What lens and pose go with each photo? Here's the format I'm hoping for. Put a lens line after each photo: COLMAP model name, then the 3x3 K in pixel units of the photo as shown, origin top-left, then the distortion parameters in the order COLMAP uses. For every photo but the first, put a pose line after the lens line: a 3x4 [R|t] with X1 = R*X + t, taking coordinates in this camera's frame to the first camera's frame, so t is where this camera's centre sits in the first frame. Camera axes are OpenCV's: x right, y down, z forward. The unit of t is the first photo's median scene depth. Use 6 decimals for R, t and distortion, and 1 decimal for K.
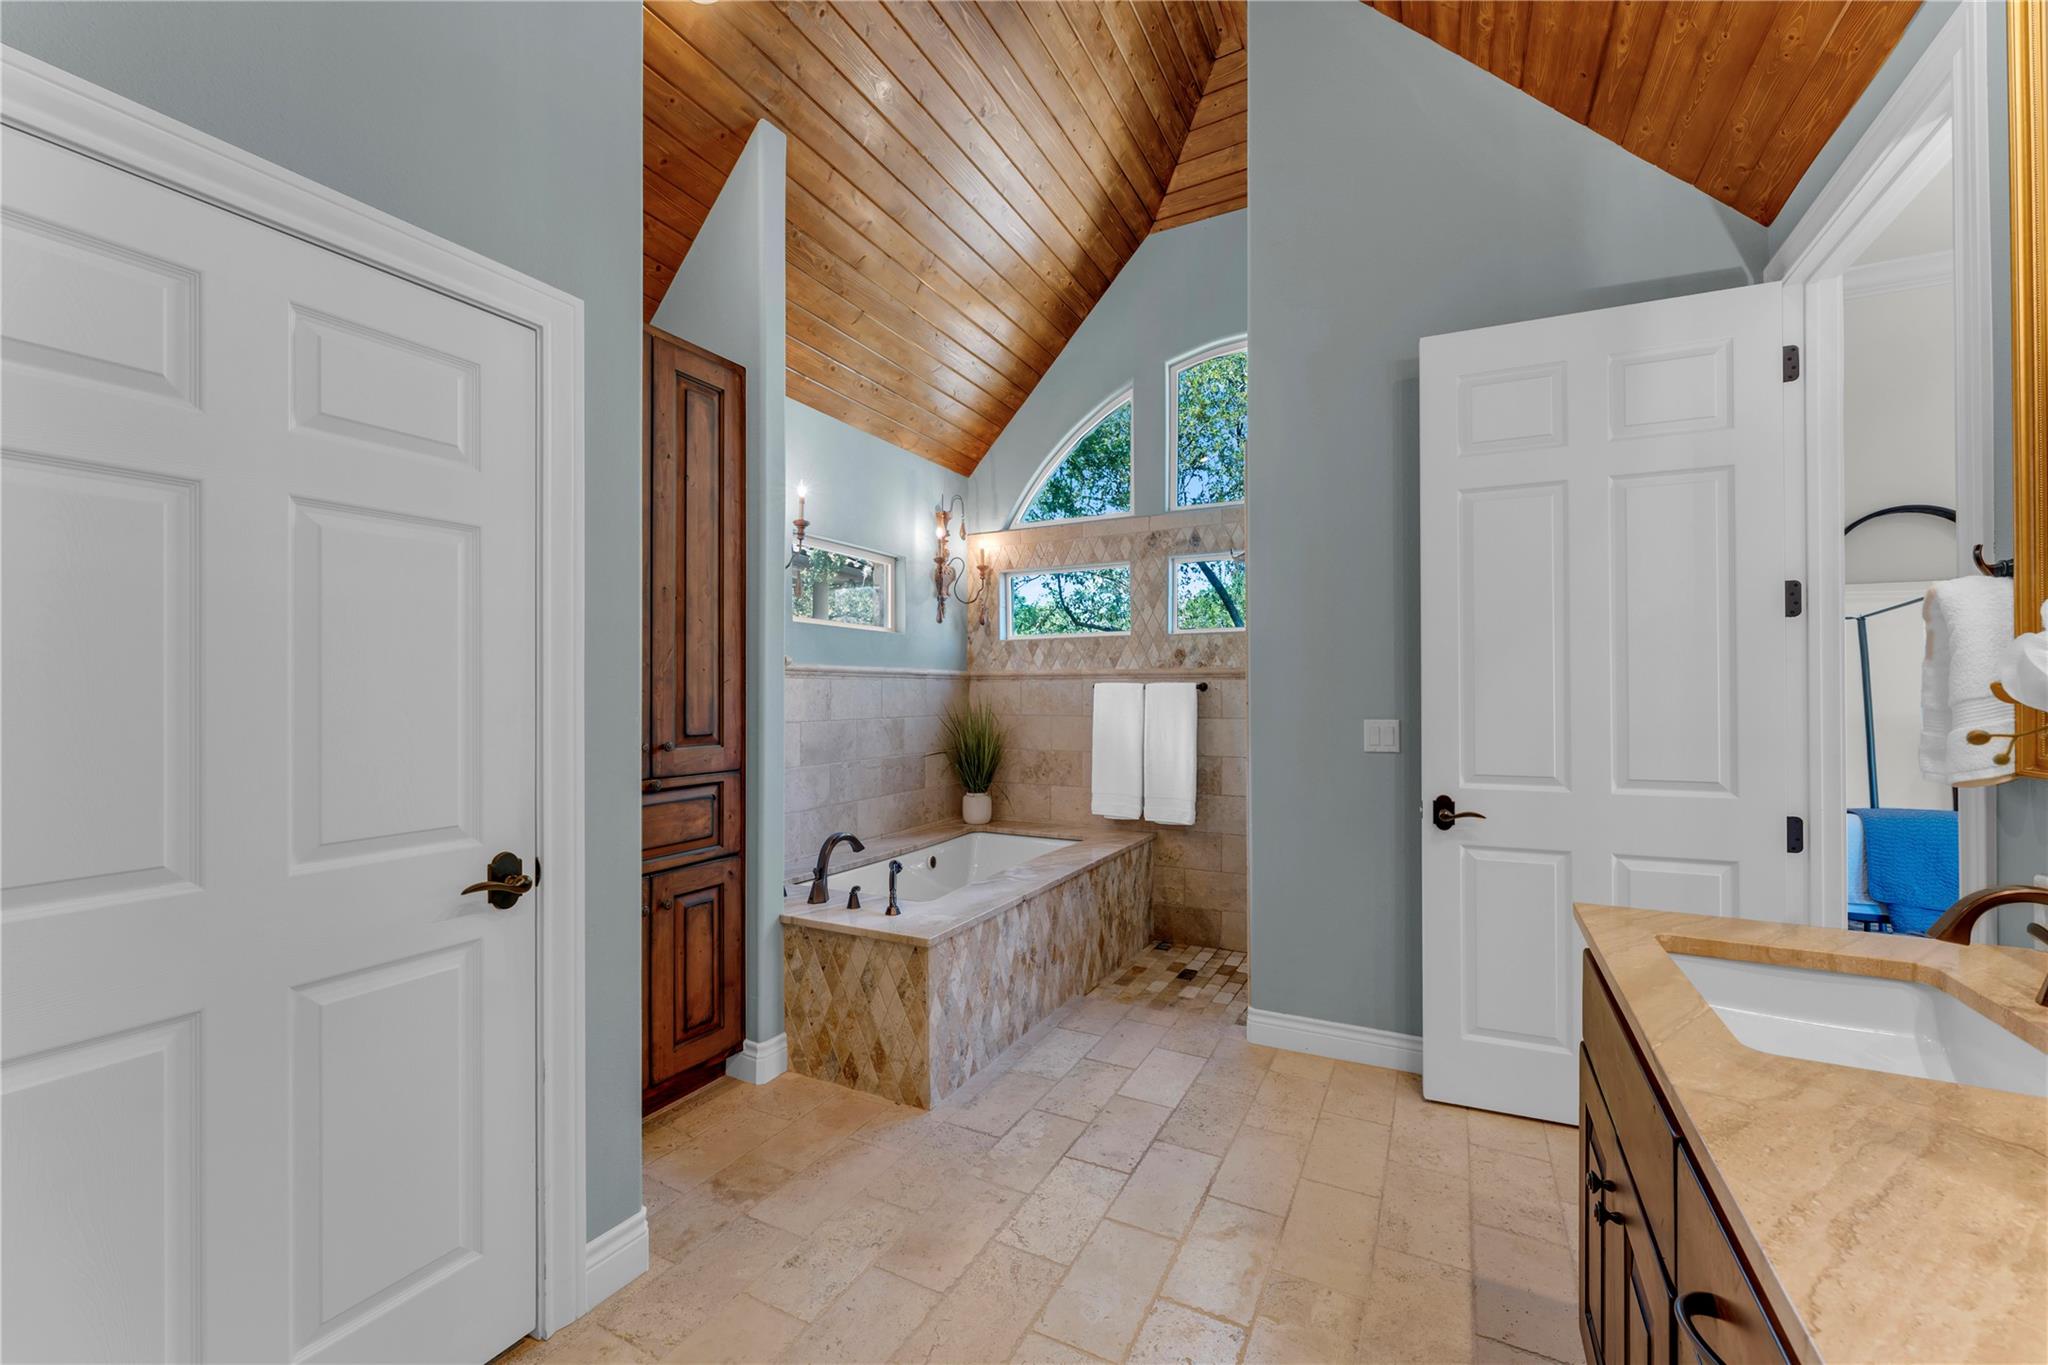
lens RADIAL K [[830.0, 0, 1025.9], [0, 830.0, 689.6], [0, 0, 1]] dist [0.001055, -0.001319]
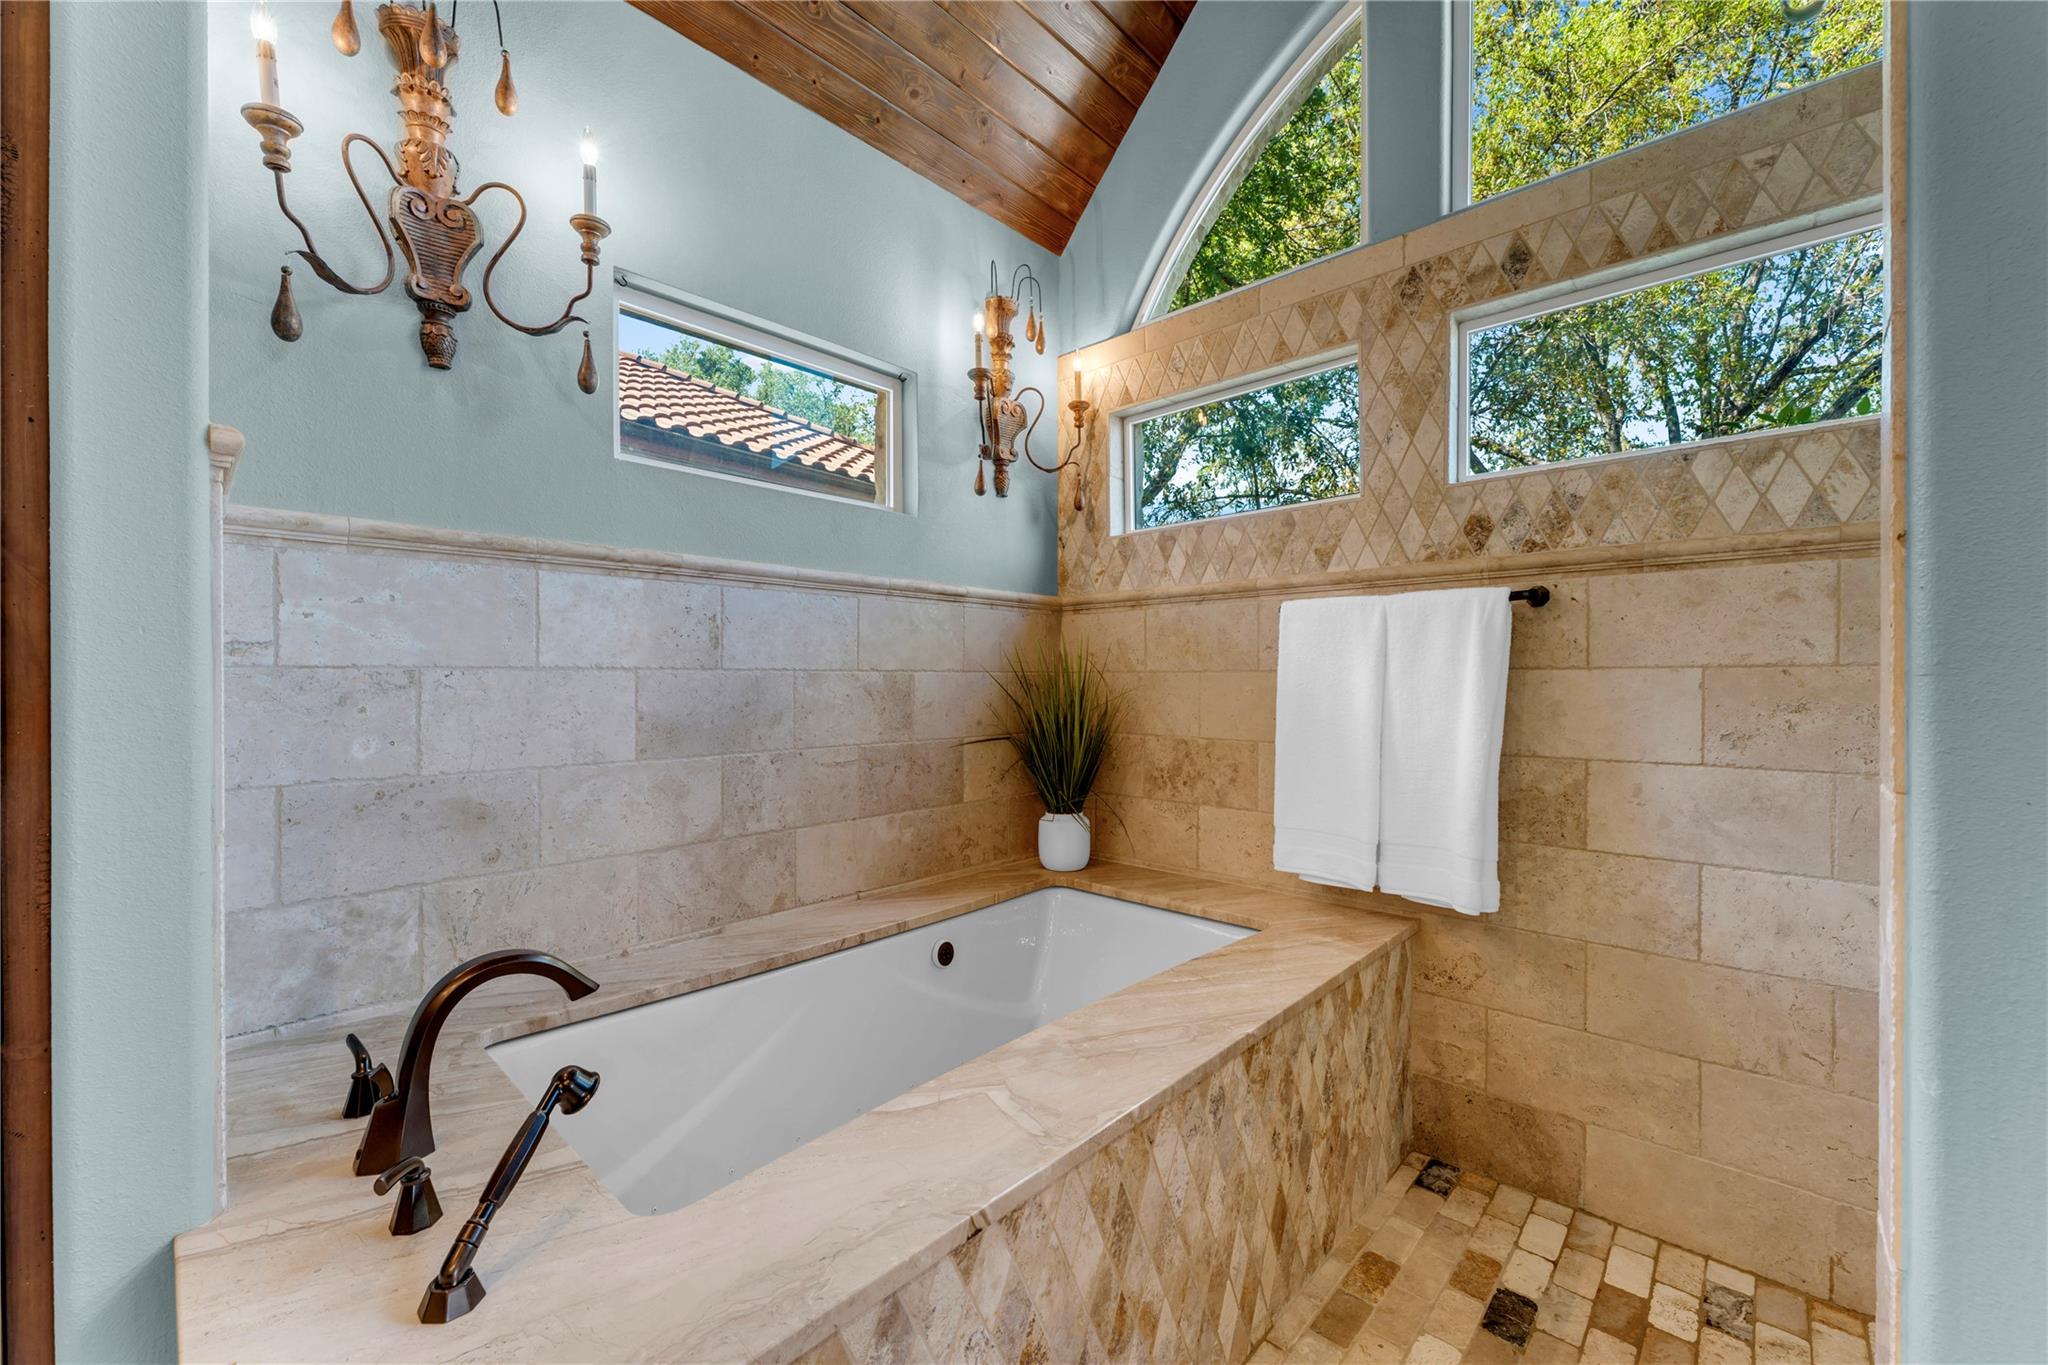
lens RADIAL K [[830.0, 0, 1052.3], [0, 830.0, 682.4], [0, 0, 1]] dist [0.001055, -0.001319]
pose [[0.972673, 0.001848, -0.232172, 0.064970], [-0.000319, 0.999978, 0.006625, 0.036755], [0.232179, -0.006369, 0.972652, 0.495605]]
